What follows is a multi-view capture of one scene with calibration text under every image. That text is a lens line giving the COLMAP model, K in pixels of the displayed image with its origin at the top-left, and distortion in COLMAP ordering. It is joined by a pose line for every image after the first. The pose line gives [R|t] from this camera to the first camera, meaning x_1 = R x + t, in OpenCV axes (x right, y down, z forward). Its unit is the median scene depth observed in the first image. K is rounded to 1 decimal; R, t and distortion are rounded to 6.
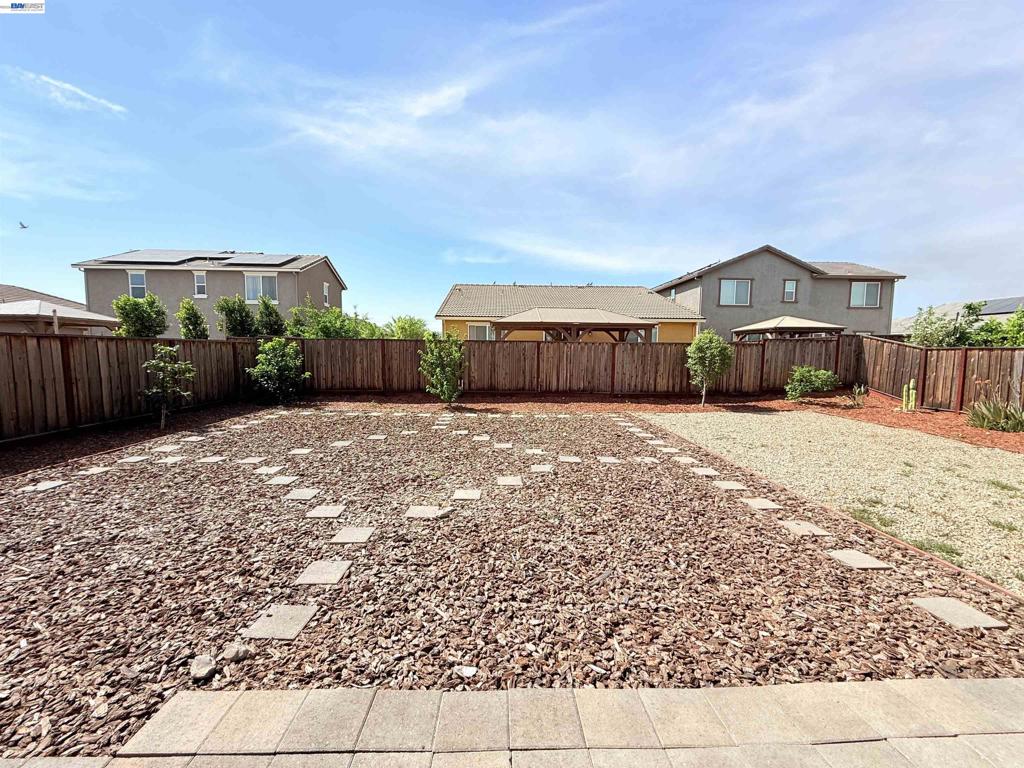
lens RADIAL K [[409.7, 0, 504.1], [0, 409.7, 360.0], [0, 0, 1]] dist [0.004426, -0.002064]
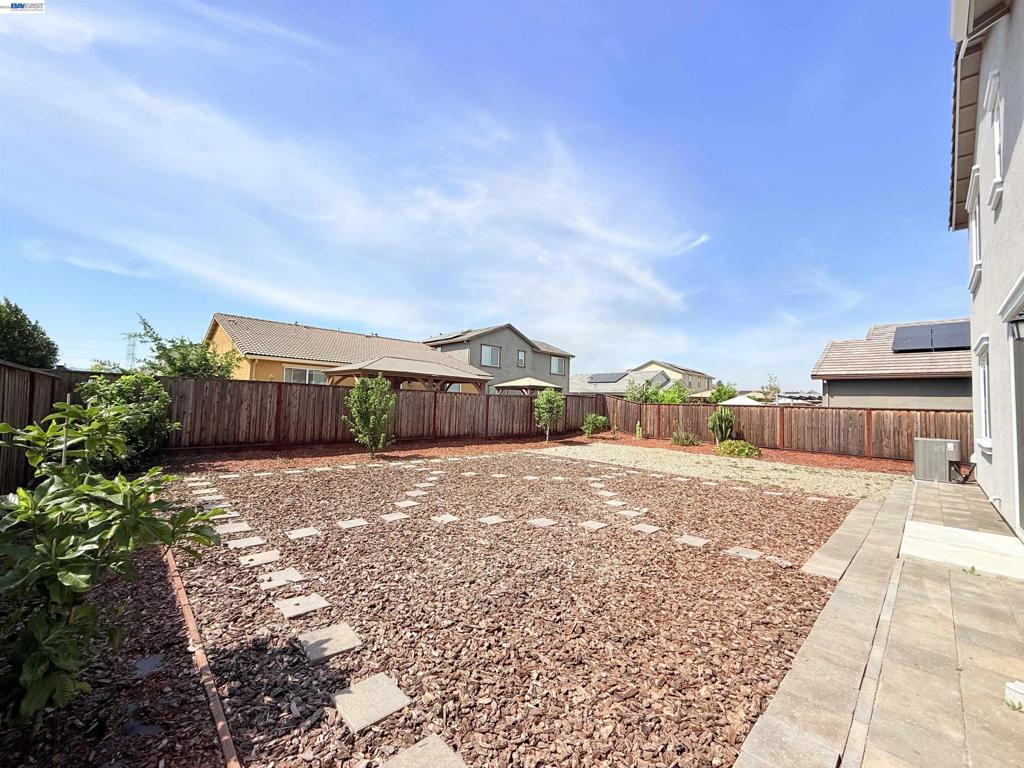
lens RADIAL K [[409.7, 0, 508.5], [0, 409.7, 383.7], [0, 0, 1]] dist [0.004426, -0.002064]
pose [[0.737479, 0.048393, 0.673634, -0.269566], [-0.007455, 0.997952, -0.063530, 0.001390], [-0.675328, 0.041830, 0.736330, 0.035202]]
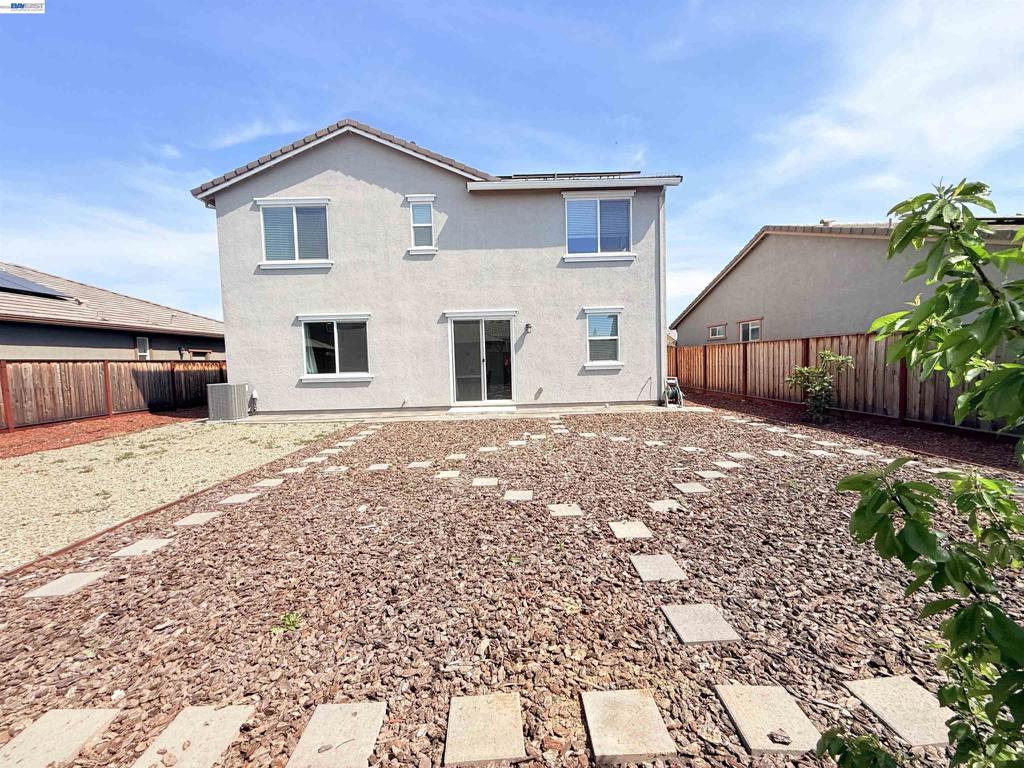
lens RADIAL K [[409.7, 0, 505.8], [0, 409.7, 378.4], [0, 0, 1]] dist [0.004426, -0.002064]
pose [[-0.999425, 0.016088, 0.029854, -0.016141], [0.018224, 0.997186, 0.072719, -0.007667], [-0.028600, 0.073221, -0.996906, 0.511606]]
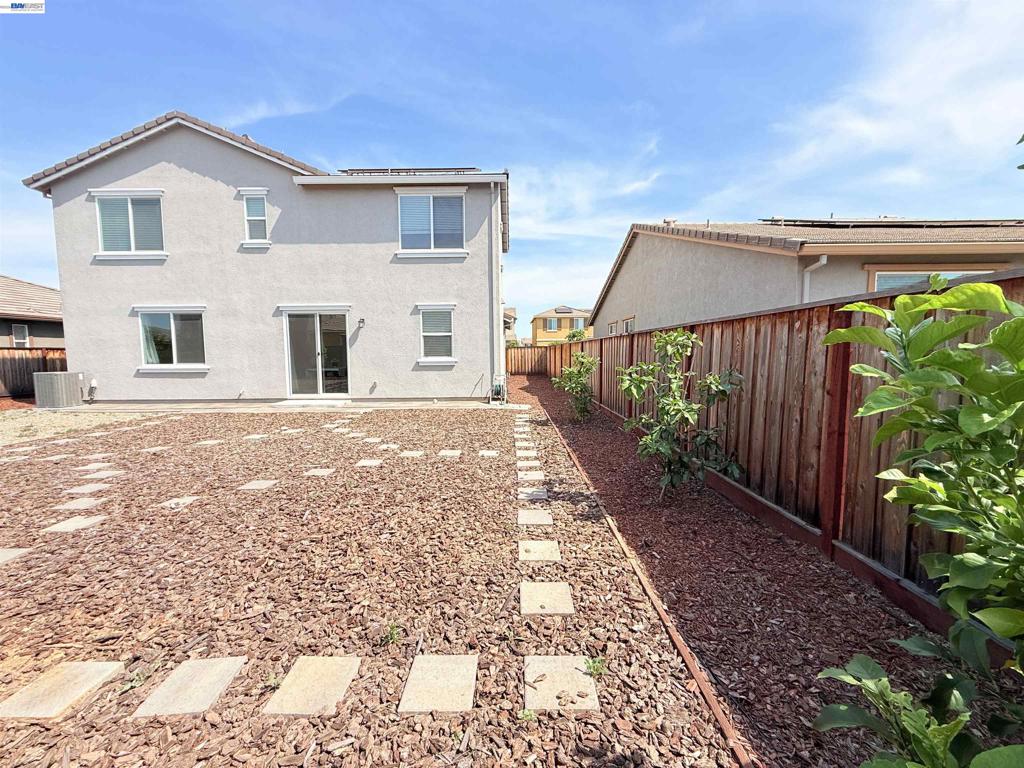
lens RADIAL K [[409.7, 0, 510.6], [0, 409.7, 382.6], [0, 0, 1]] dist [0.004426, -0.002064]
pose [[-0.999191, -0.004819, 0.039938, -0.232672], [-0.000610, 0.994502, 0.104719, -0.011971], [-0.040223, 0.104609, -0.993700, 0.511606]]
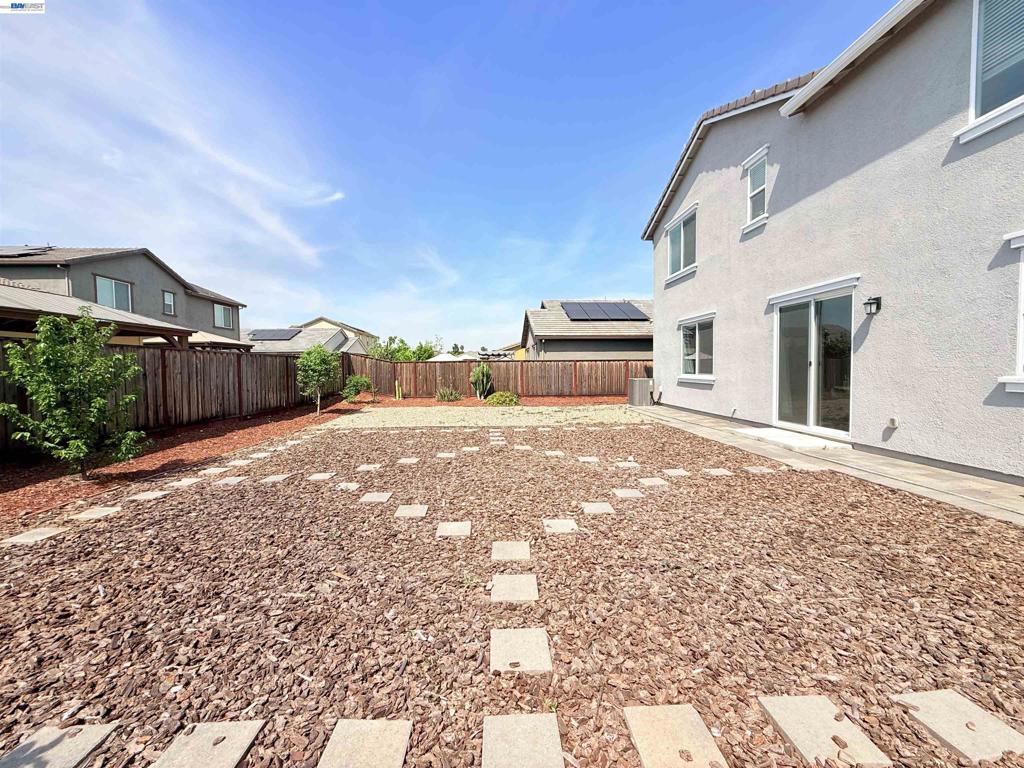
lens RADIAL K [[409.7, 0, 514.1], [0, 409.7, 380.2], [0, 0, 1]] dist [0.004426, -0.002064]
pose [[-0.021100, -0.037347, 0.999080, -0.294673], [0.033615, 0.998711, 0.038043, -0.000818], [-0.999212, 0.034387, -0.019817, 0.254091]]
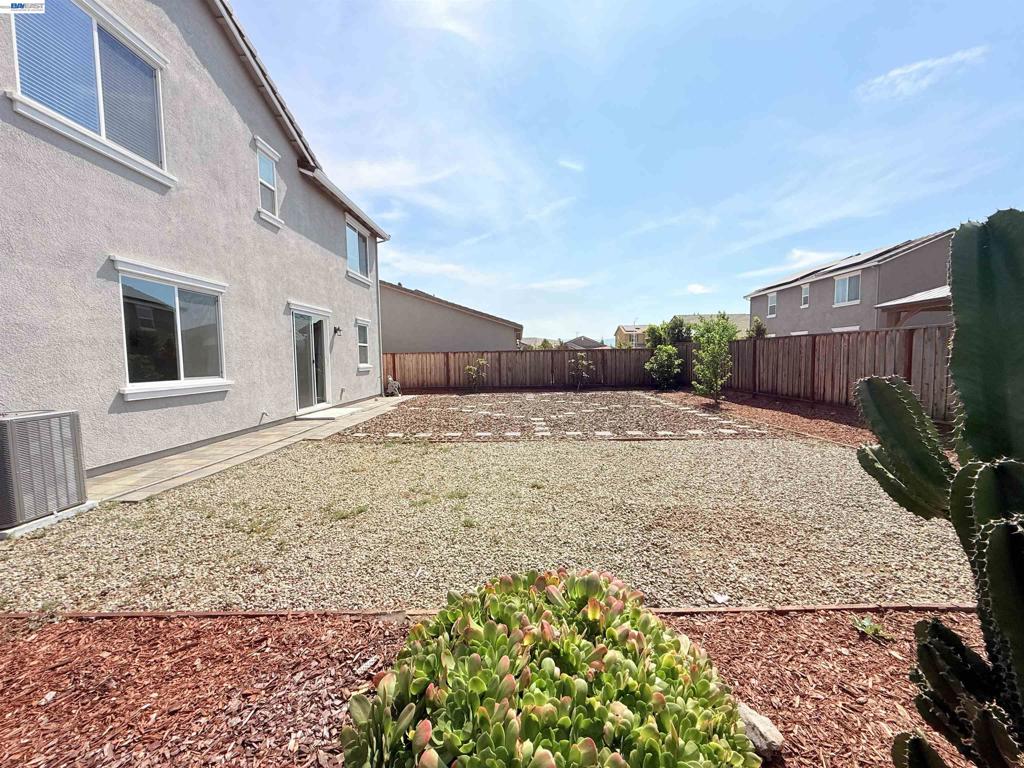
lens RADIAL K [[409.7, 0, 508.5], [0, 409.7, 382.7], [0, 0, 1]] dist [0.004426, -0.002064]
pose [[-0.068275, 0.050395, -0.996393, 0.466739], [-0.007977, 0.998664, 0.051056, 0.004797], [0.997635, 0.011434, -0.067782, 0.259812]]
